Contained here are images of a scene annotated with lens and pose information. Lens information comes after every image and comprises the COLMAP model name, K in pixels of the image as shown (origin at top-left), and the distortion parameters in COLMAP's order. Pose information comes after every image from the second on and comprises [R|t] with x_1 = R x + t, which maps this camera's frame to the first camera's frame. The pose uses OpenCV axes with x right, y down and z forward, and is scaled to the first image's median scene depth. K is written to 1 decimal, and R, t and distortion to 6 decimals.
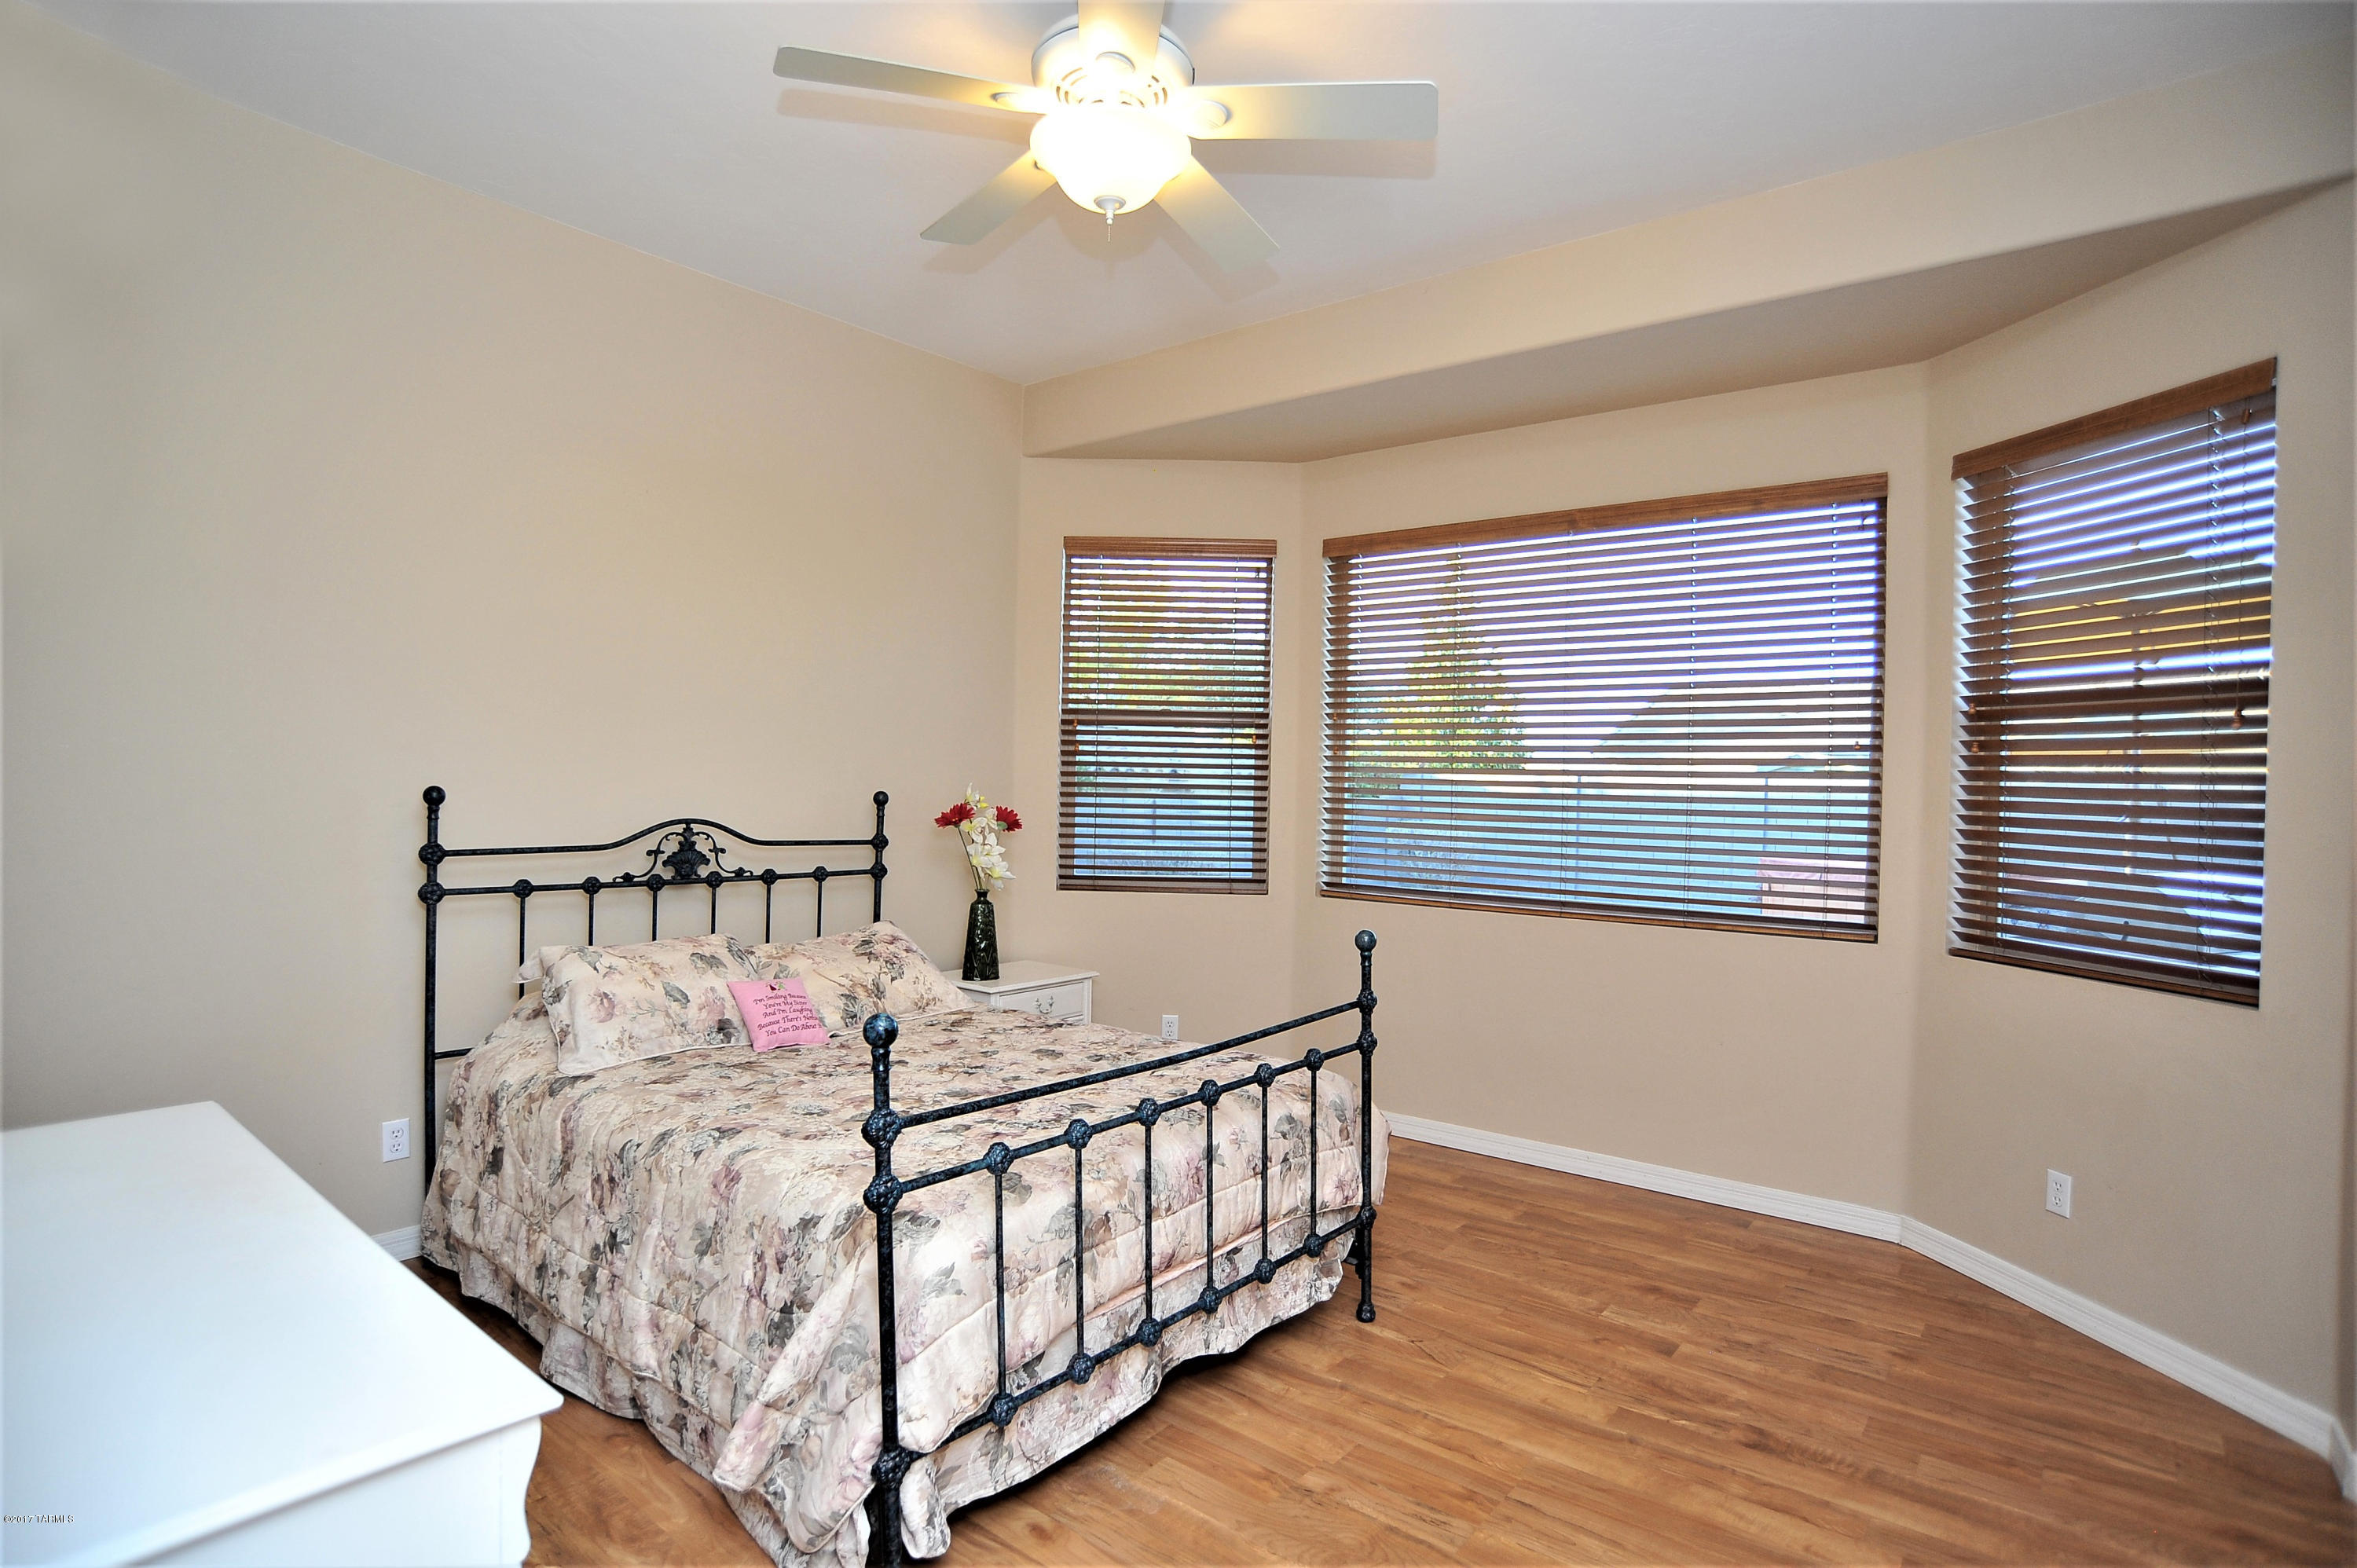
lens RADIAL K [[1197.5, 0, 1178.5], [0, 1197.5, 784.0], [0, 0, 1]] dist [-0.000405, -0.000041]
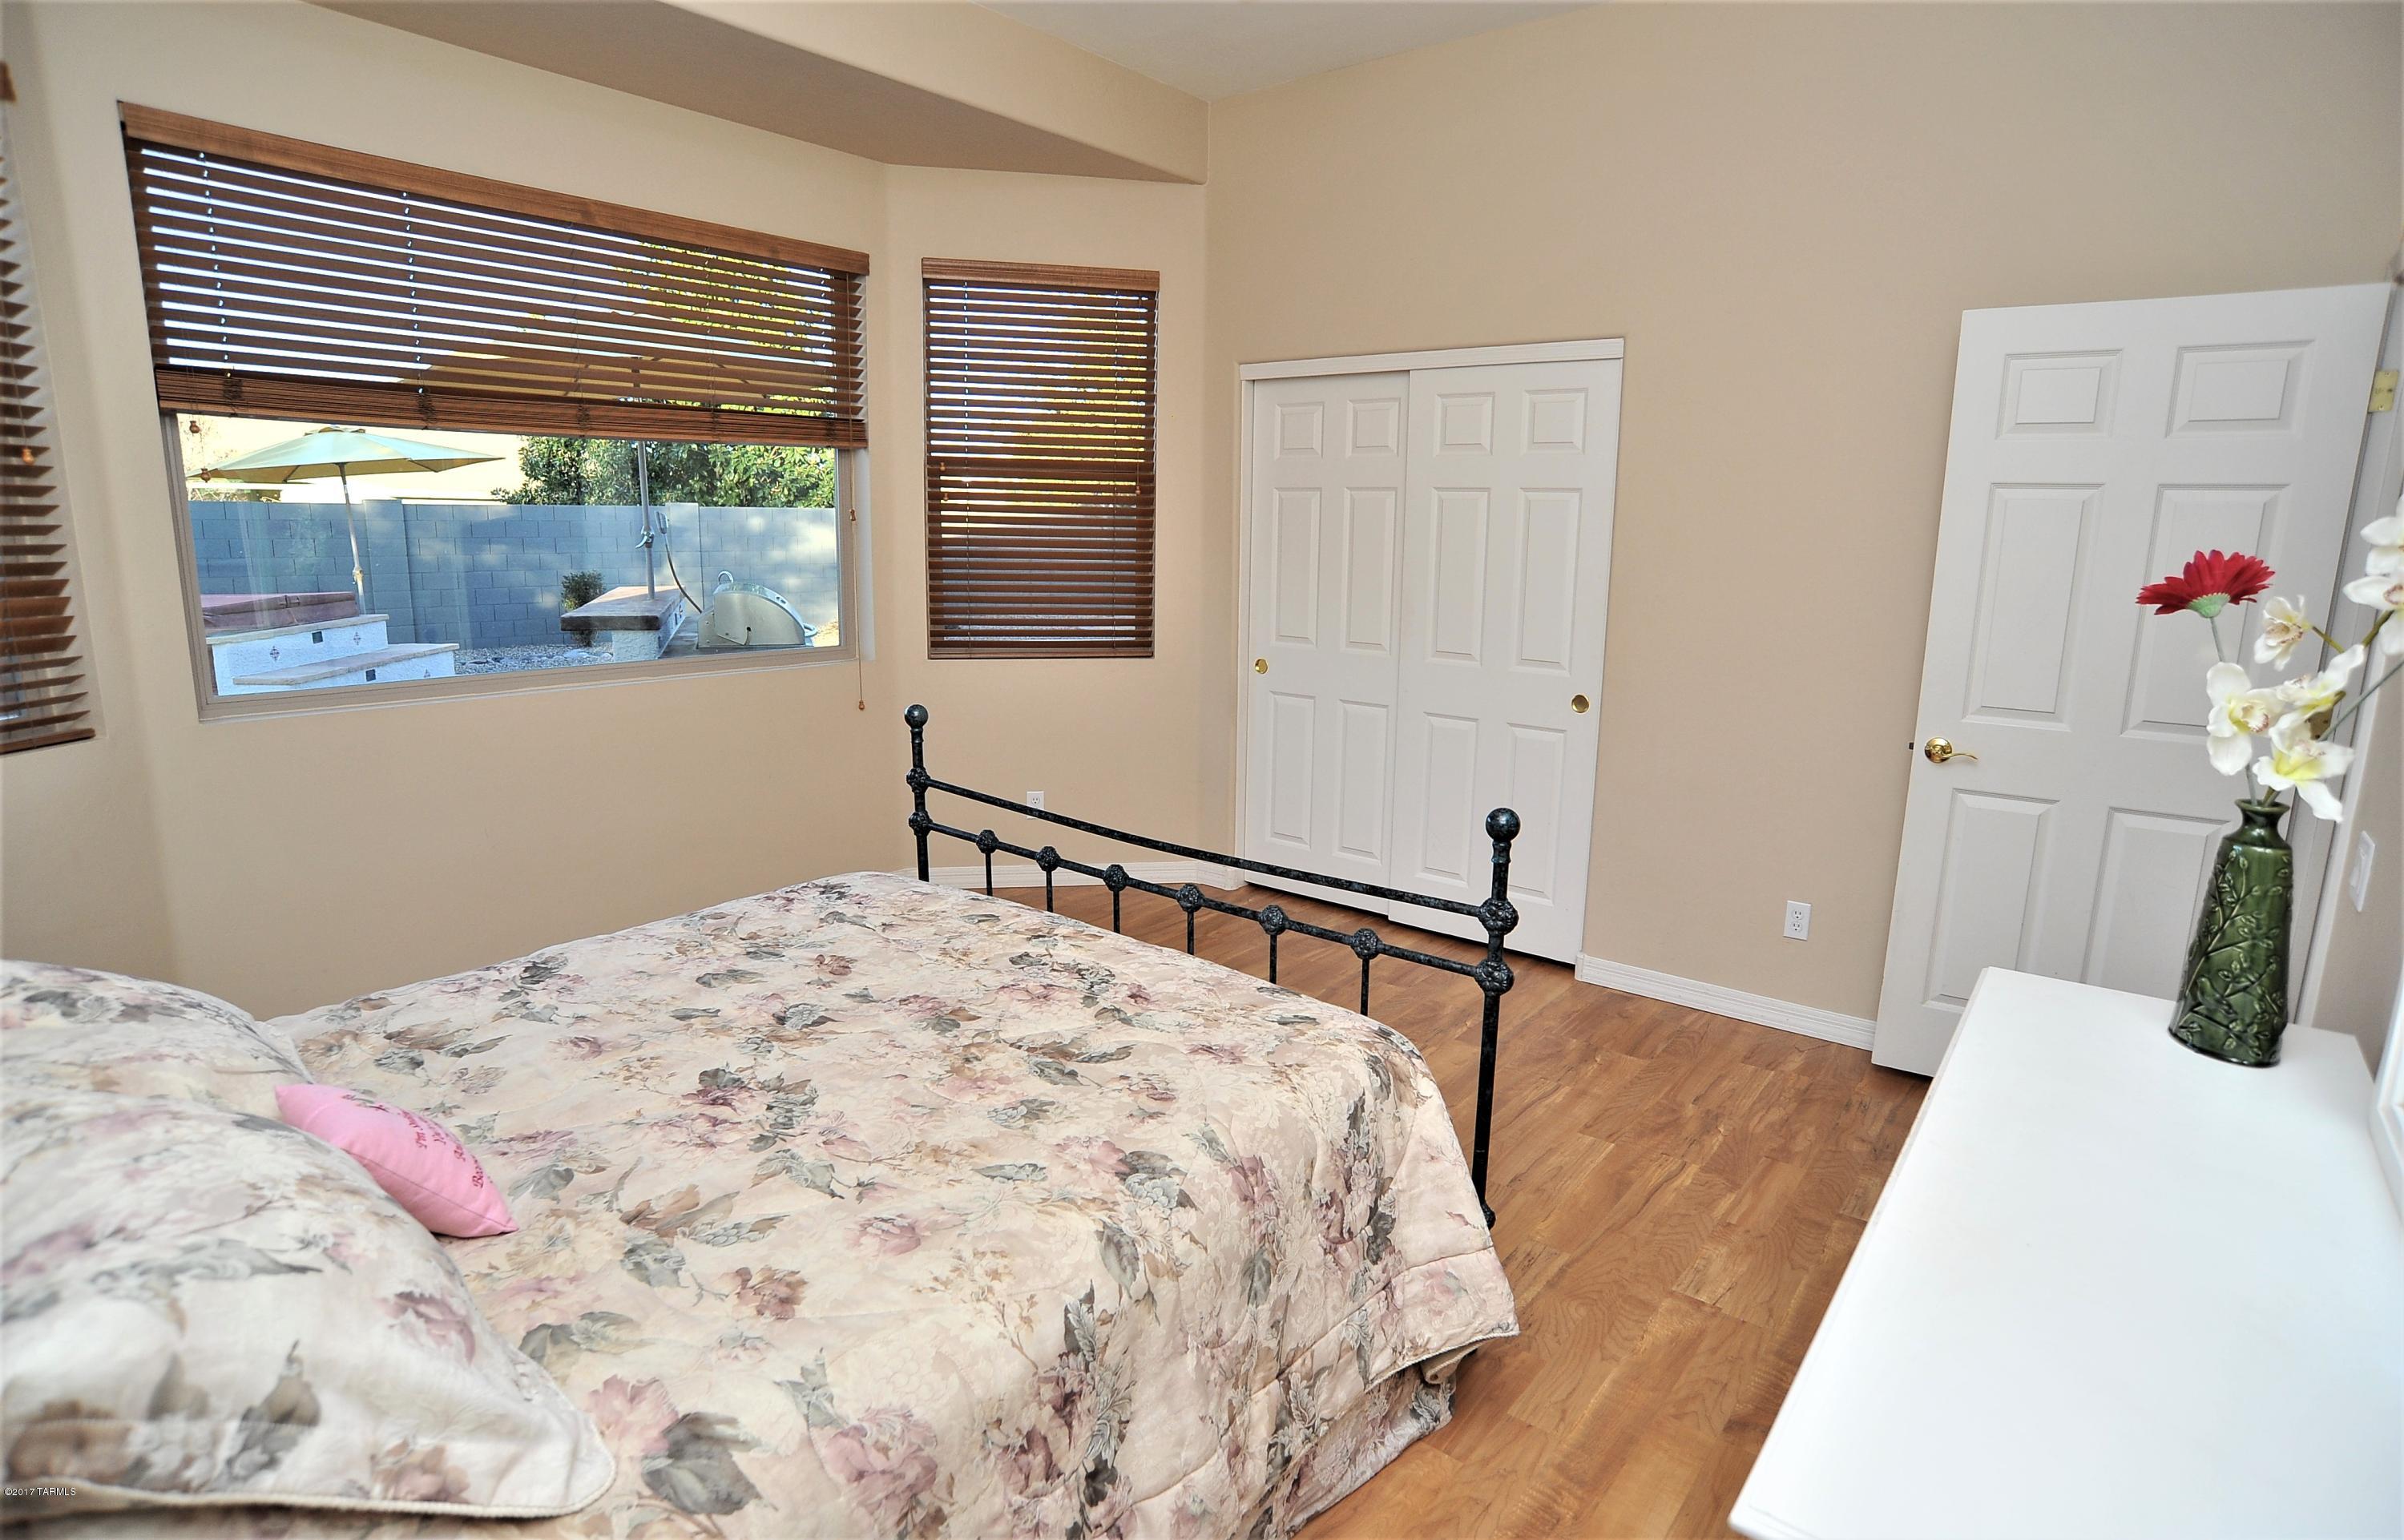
lens RADIAL K [[1197.6, 0, 1208.9], [0, 1197.6, 751.5], [0, 0, 1]] dist [-0.091593, 0.038099]
pose [[-0.021948, -0.197010, 0.980156, -0.829852], [-0.011733, 0.980375, 0.196792, -0.022664], [-0.999690, -0.007181, -0.023828, 0.892072]]
